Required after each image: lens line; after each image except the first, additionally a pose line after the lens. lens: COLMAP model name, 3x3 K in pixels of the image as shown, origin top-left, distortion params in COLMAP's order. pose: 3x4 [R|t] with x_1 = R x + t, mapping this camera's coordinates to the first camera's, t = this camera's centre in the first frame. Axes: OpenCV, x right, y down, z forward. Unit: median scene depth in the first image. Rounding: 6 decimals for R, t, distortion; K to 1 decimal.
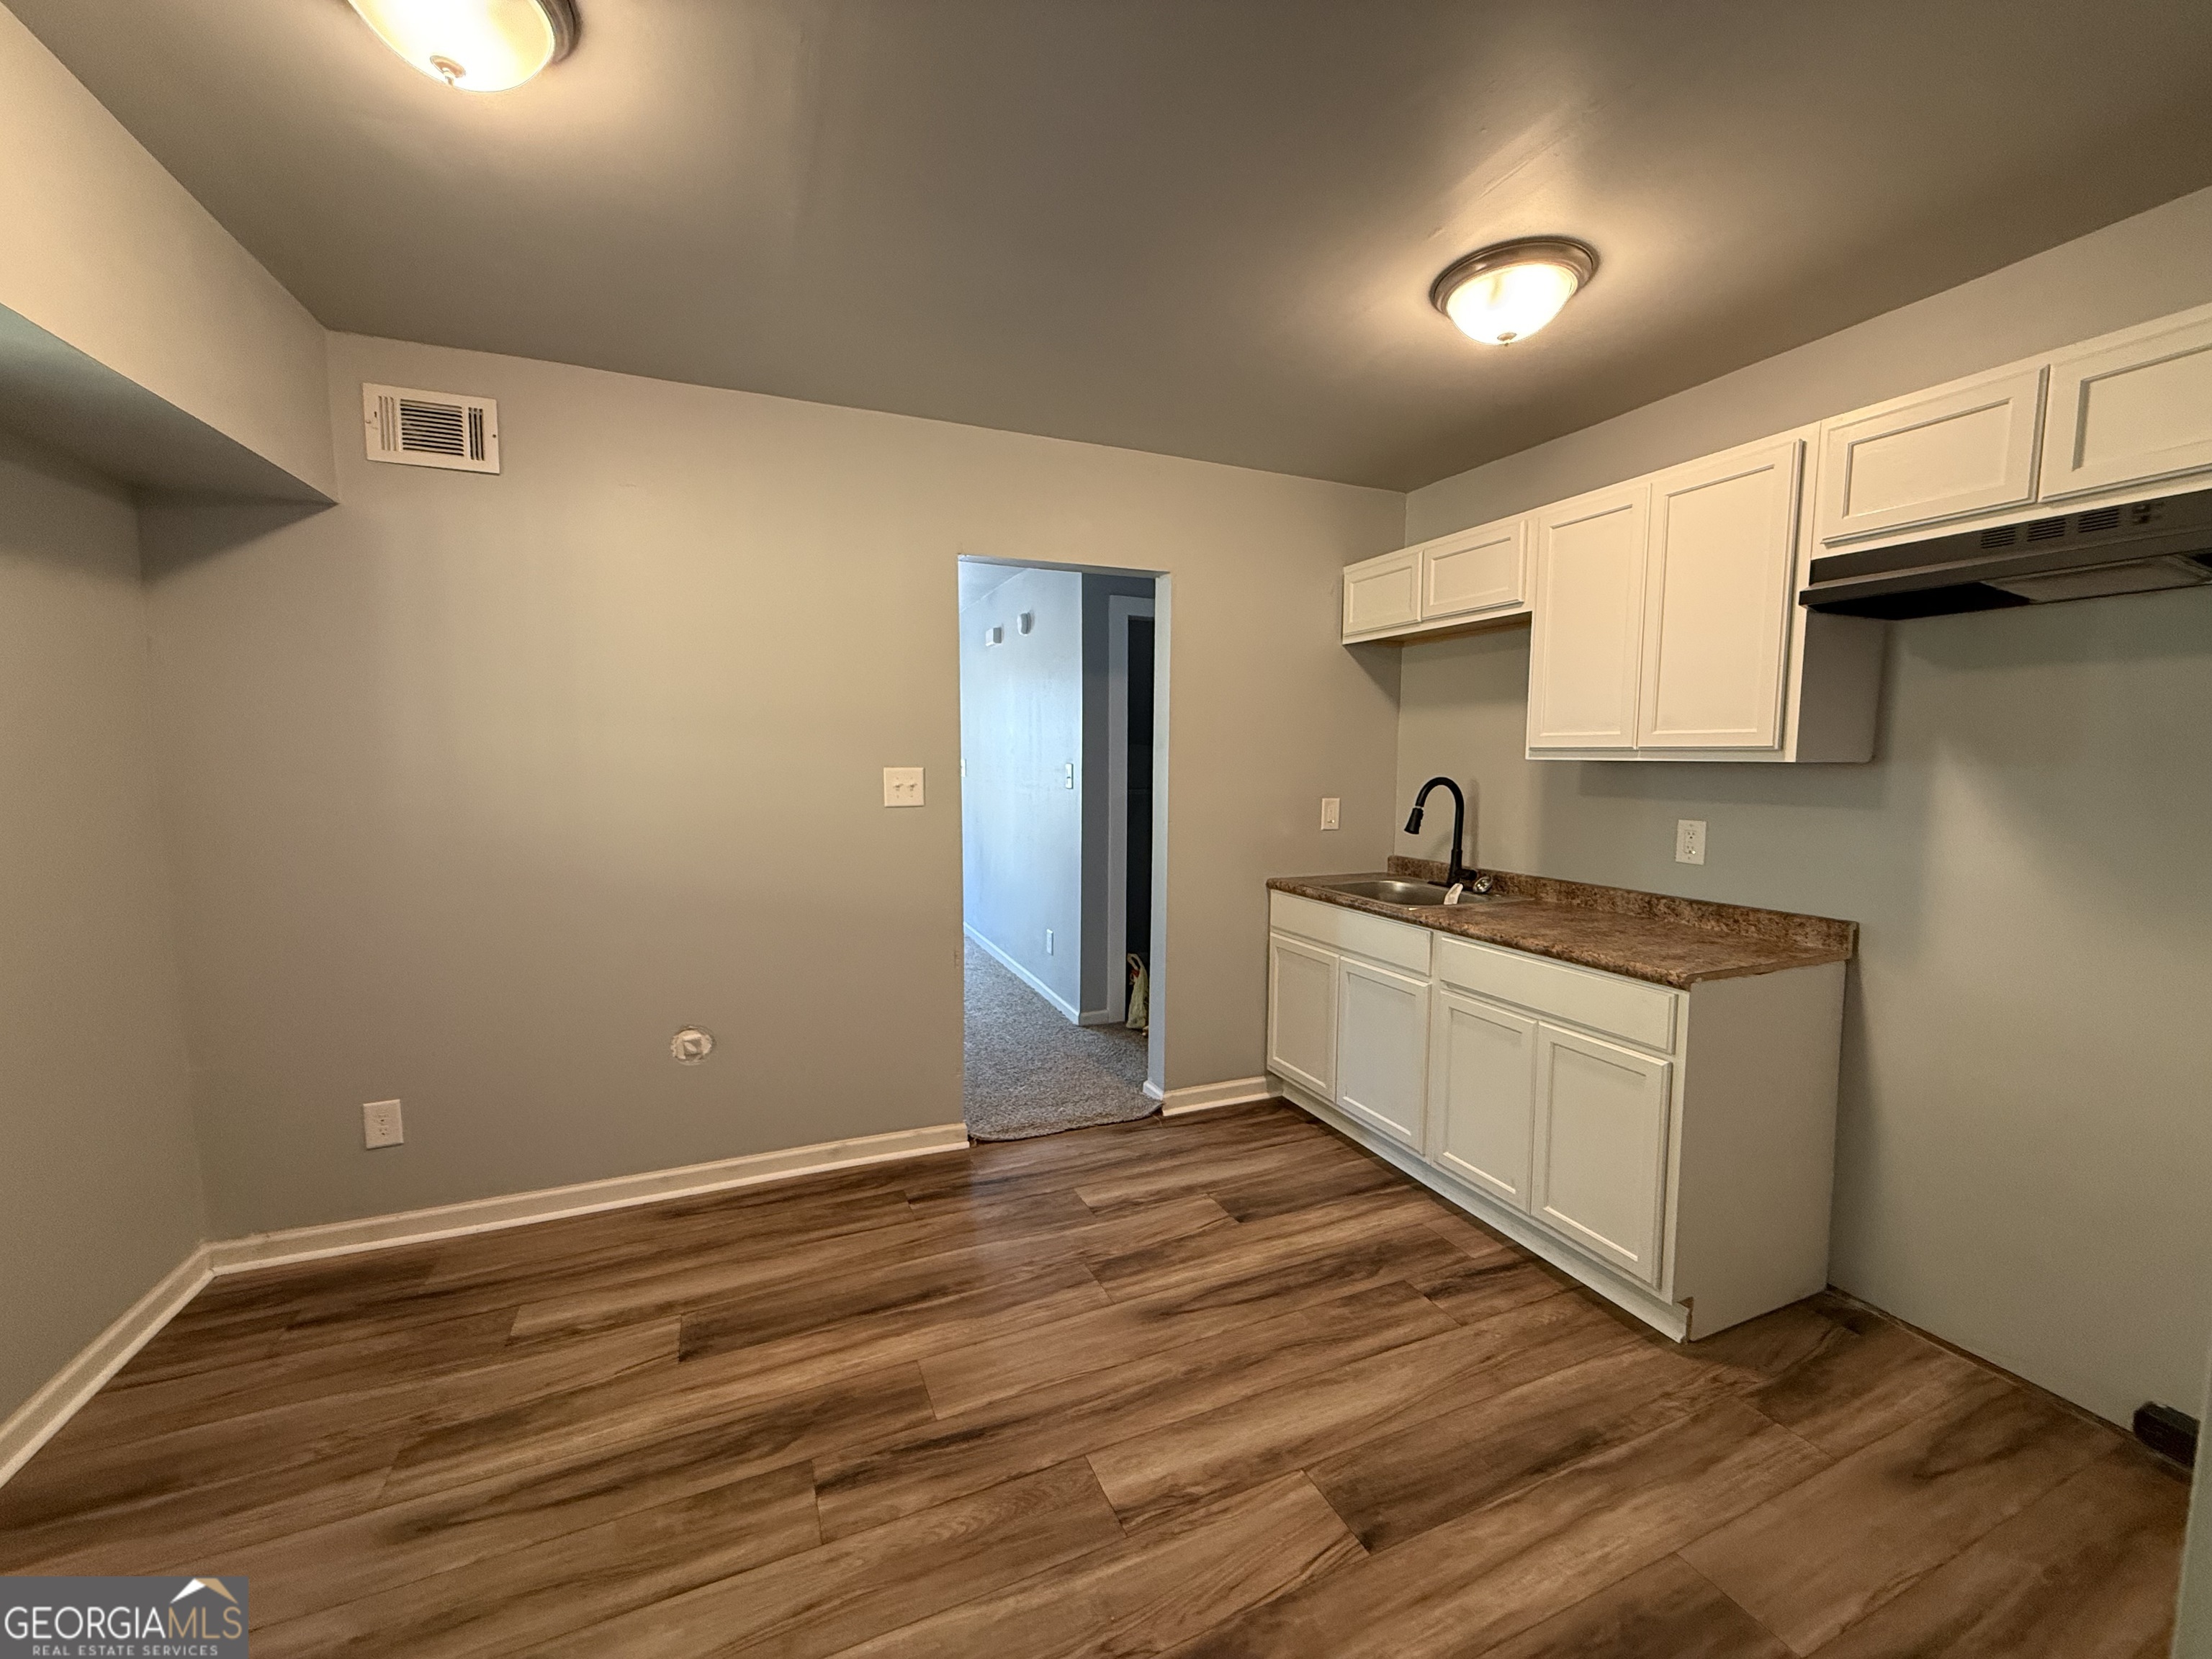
lens RADIAL K [[865.3, 0, 1099.6], [0, 865.3, 832.0], [0, 0, 1]] dist [0.001297, 0.000937]
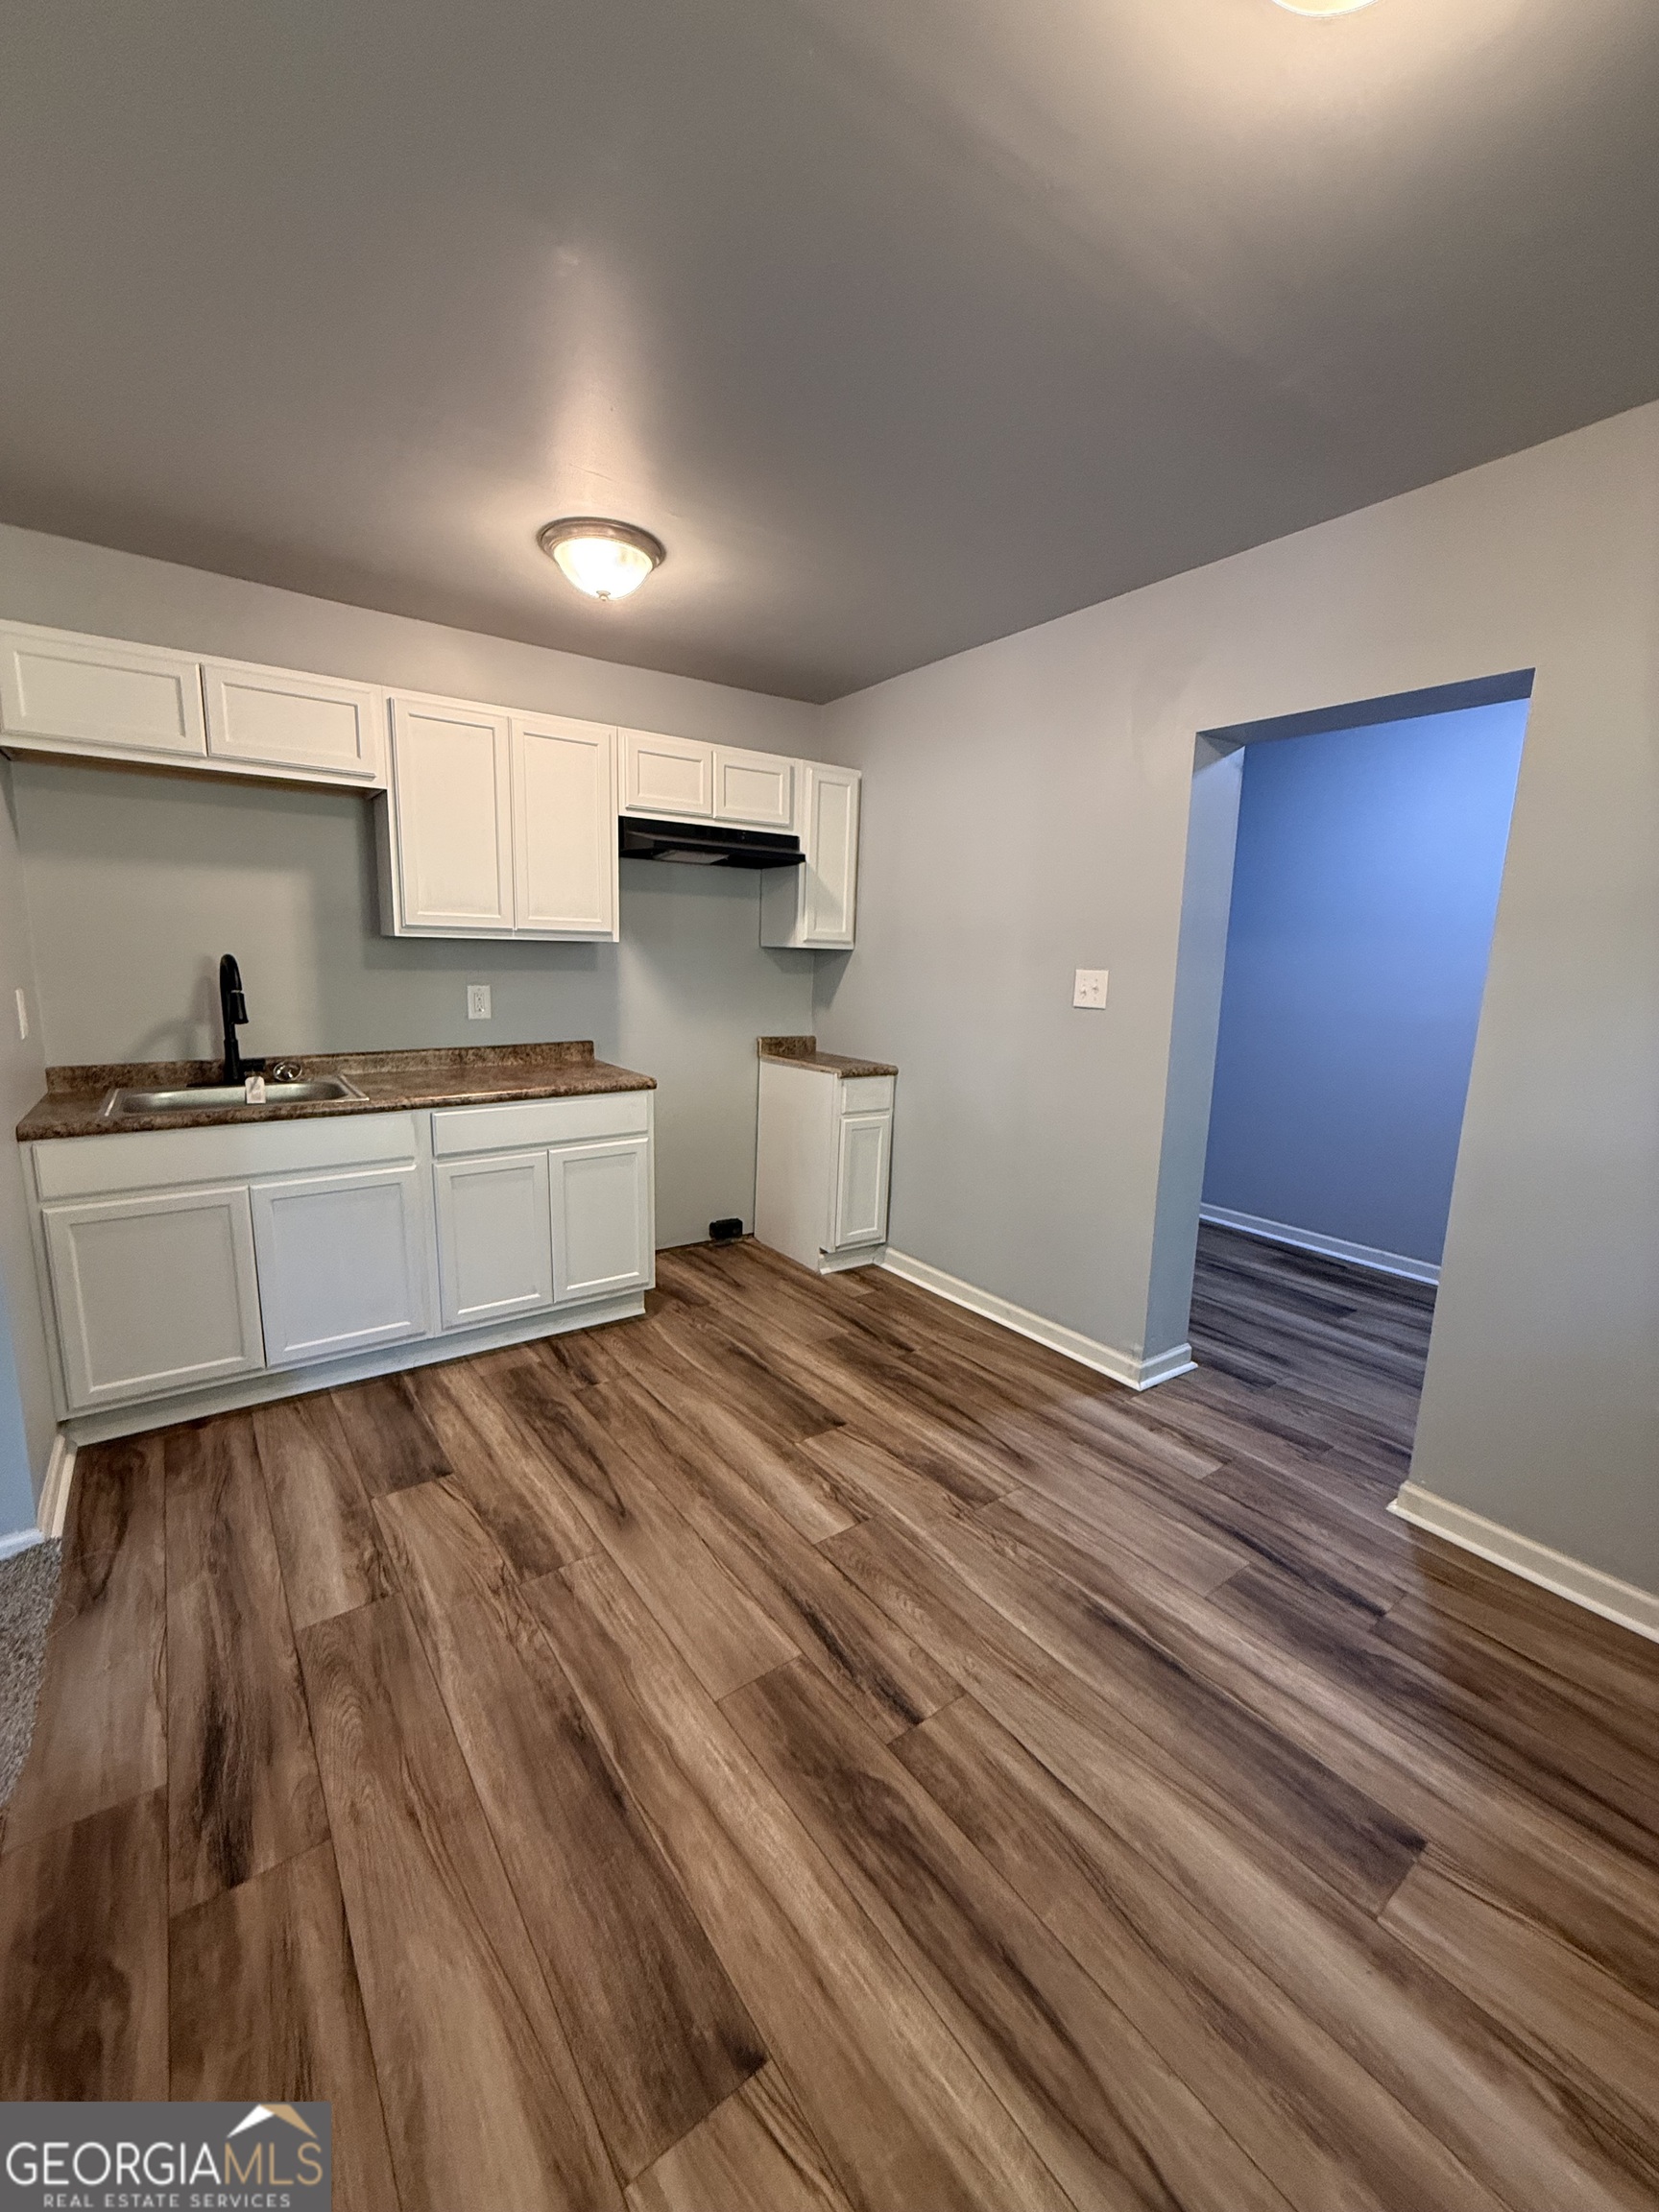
lens RADIAL K [[865.3, 0, 826.3], [0, 865.3, 1096.9], [0, 0, 1]] dist [0.001297, 0.000937]
pose [[-0.213008, -0.174638, 0.961316, -0.850731], [0.061542, 0.979544, 0.191586, -0.080830], [-0.975110, 0.099971, -0.197903, 0.942033]]
